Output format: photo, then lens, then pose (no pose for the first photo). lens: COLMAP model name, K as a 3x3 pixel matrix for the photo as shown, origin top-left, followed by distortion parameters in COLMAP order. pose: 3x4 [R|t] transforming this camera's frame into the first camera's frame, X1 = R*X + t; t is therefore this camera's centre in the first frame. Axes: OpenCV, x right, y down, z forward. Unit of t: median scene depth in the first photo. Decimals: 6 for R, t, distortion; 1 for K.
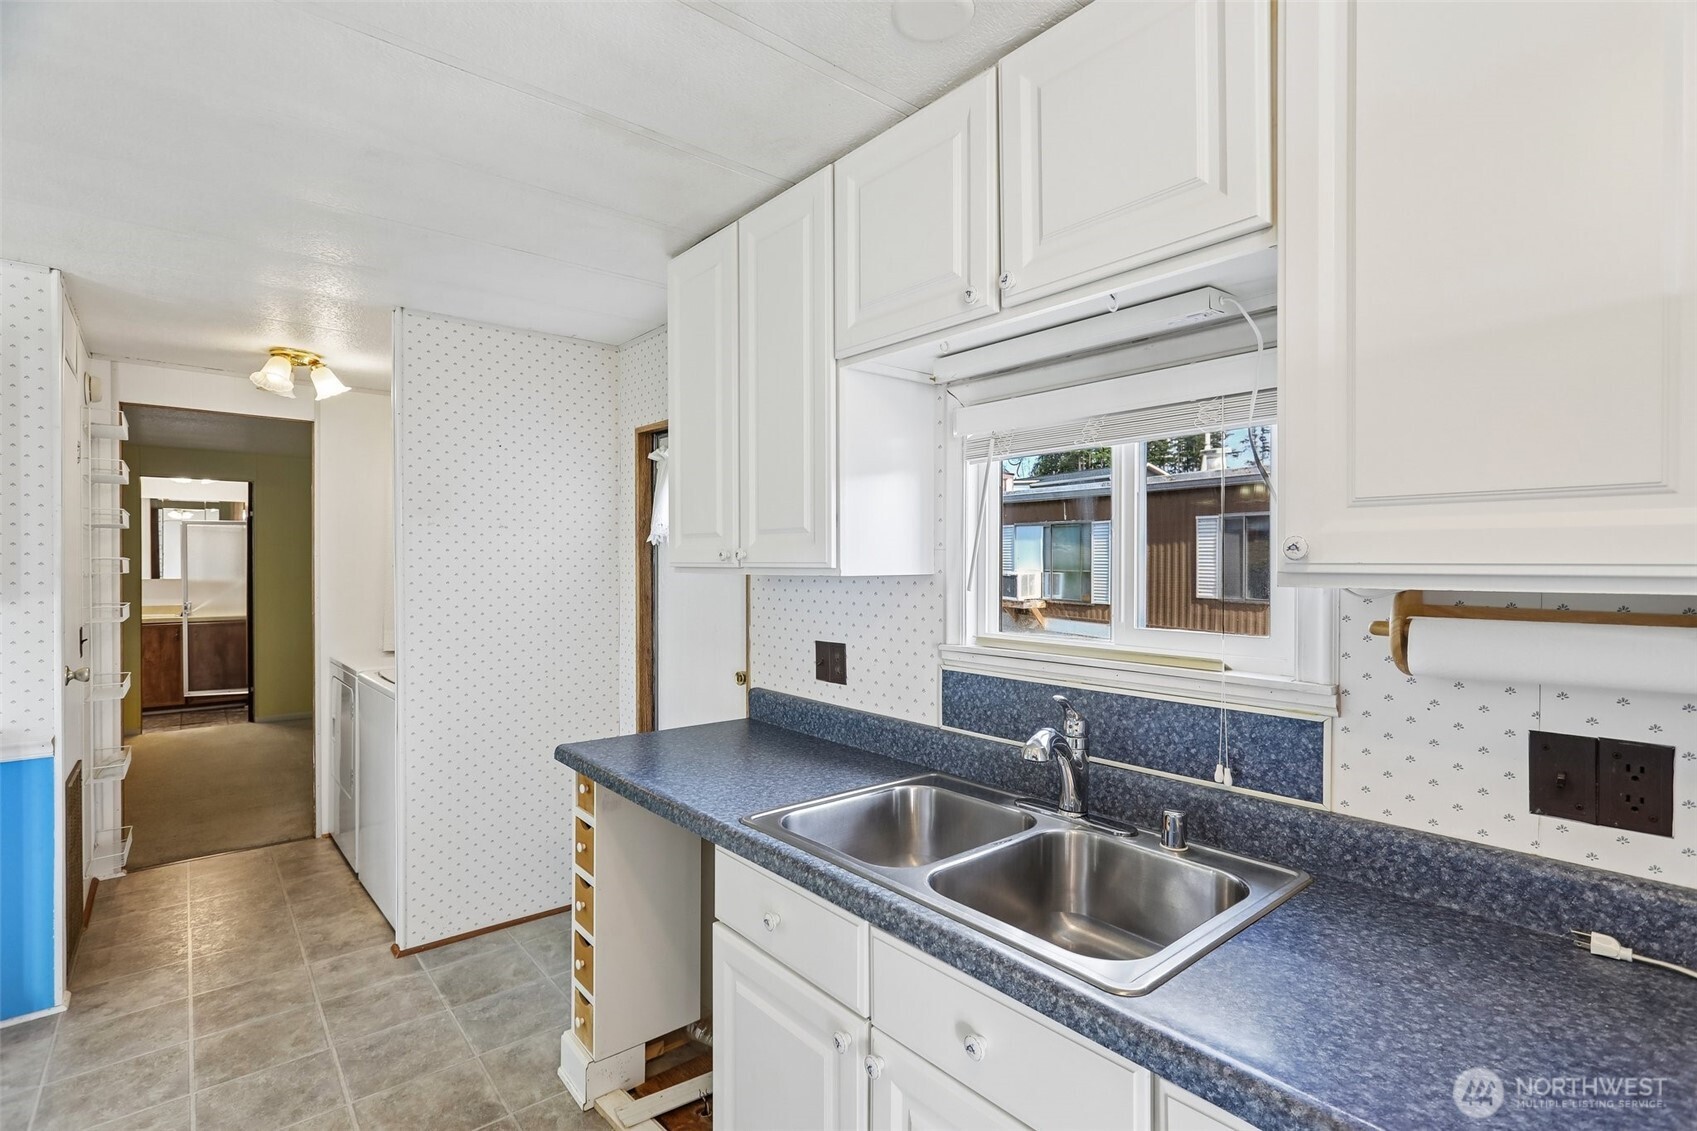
lens RADIAL K [[796.1, 0, 854.2], [0, 796.1, 577.5], [0, 0, 1]] dist [-0.001763, 0.002193]
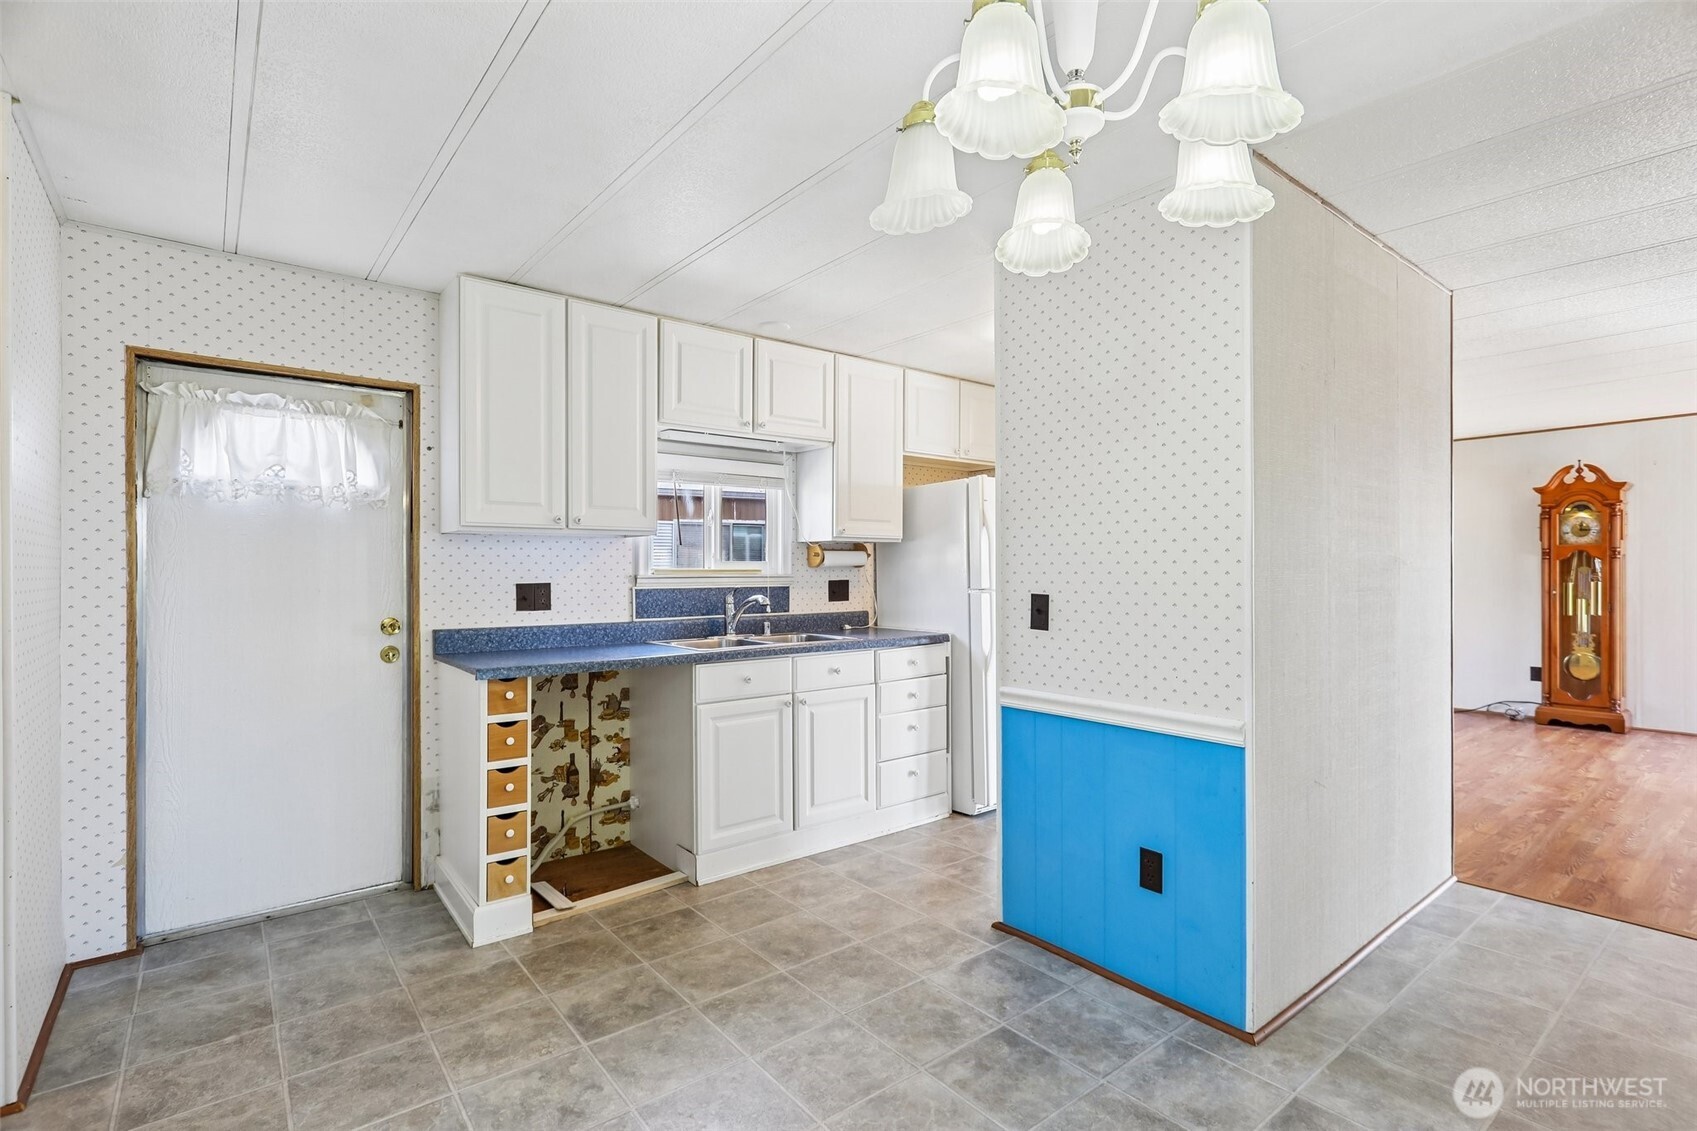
lens RADIAL K [[796.1, 0, 834.1], [0, 796.1, 572.5], [0, 0, 1]] dist [-0.001763, 0.002193]
pose [[0.038506, 0.006778, 0.999235, -0.781329], [0.025237, 0.999651, -0.007753, 0.046015], [-0.998940, 0.025516, 0.038322, 0.206589]]
